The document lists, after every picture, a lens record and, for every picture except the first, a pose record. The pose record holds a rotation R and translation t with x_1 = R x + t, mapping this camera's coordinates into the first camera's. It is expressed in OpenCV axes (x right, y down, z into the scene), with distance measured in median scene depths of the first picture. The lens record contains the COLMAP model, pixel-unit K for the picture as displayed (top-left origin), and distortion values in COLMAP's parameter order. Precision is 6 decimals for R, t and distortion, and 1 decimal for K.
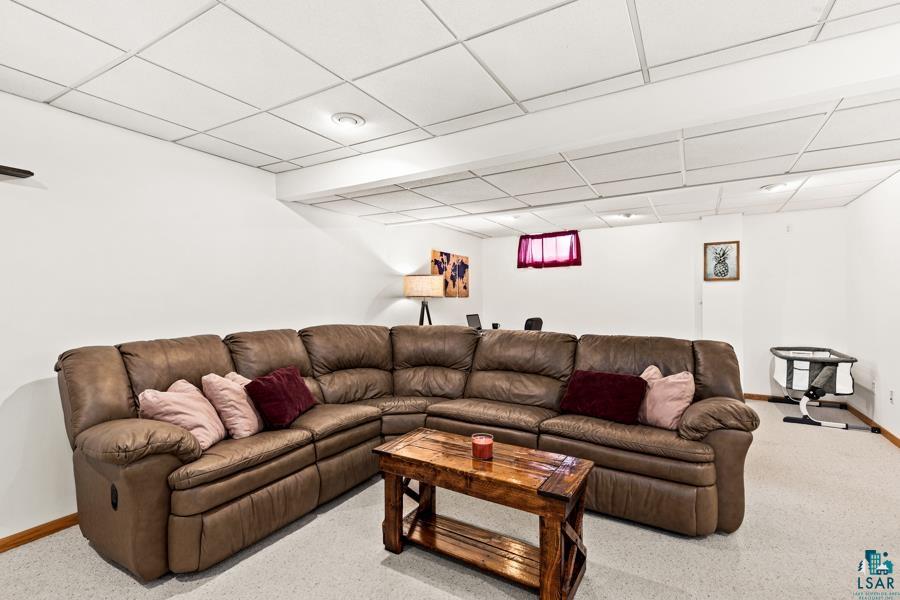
lens RADIAL K [[411.7, 0, 450.0], [0, 411.7, 300.0], [0, 0, 1]] dist [0.015143, 0.000183]
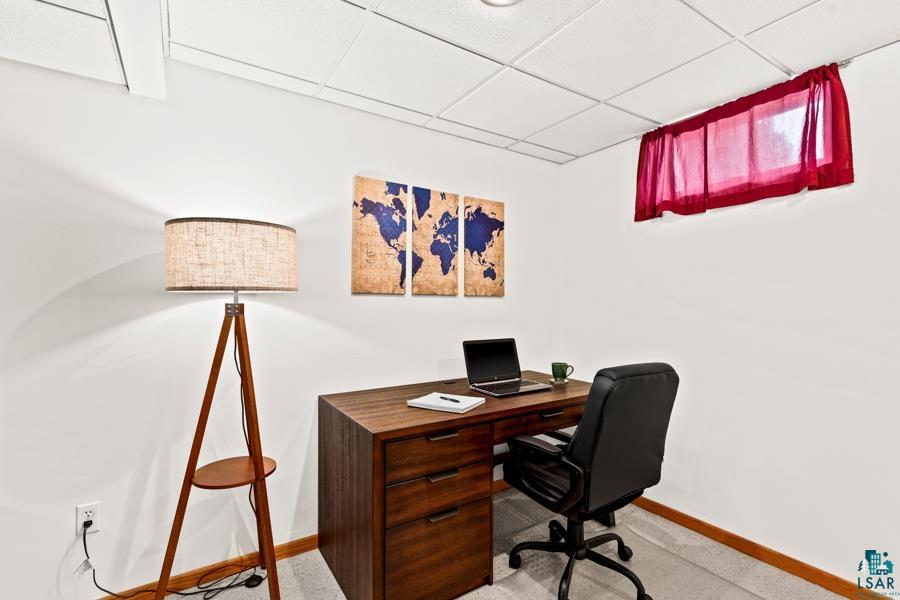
lens RADIAL K [[420.7, 0, 450.0], [0, 420.7, 300.0], [0, 0, 1]] dist [0.001973, 0.000284]
pose [[0.890722, 0.003100, -0.454538, 0.349812], [-0.008732, 0.999909, -0.010292, 0.002636], [0.454464, 0.013137, 0.890668, 1.061153]]
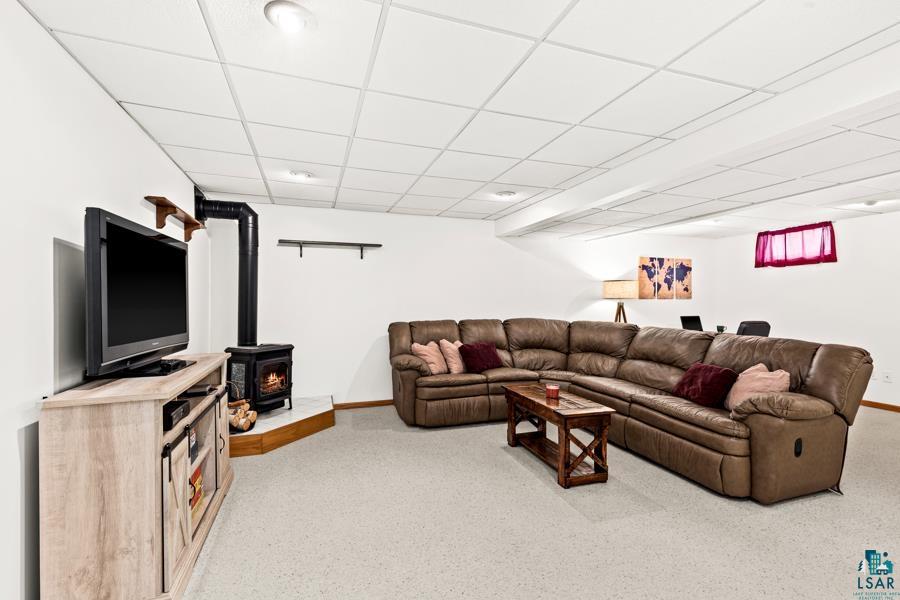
lens RADIAL K [[401.2, 0, 450.0], [0, 401.2, 300.0], [0, 0, 1]] dist [-0.001875, -0.000389]
pose [[0.754473, 0.003969, -0.656319, 0.443083], [-0.004955, 0.999988, 0.000351, -0.002743], [0.656312, 0.002987, 0.754483, -0.253374]]
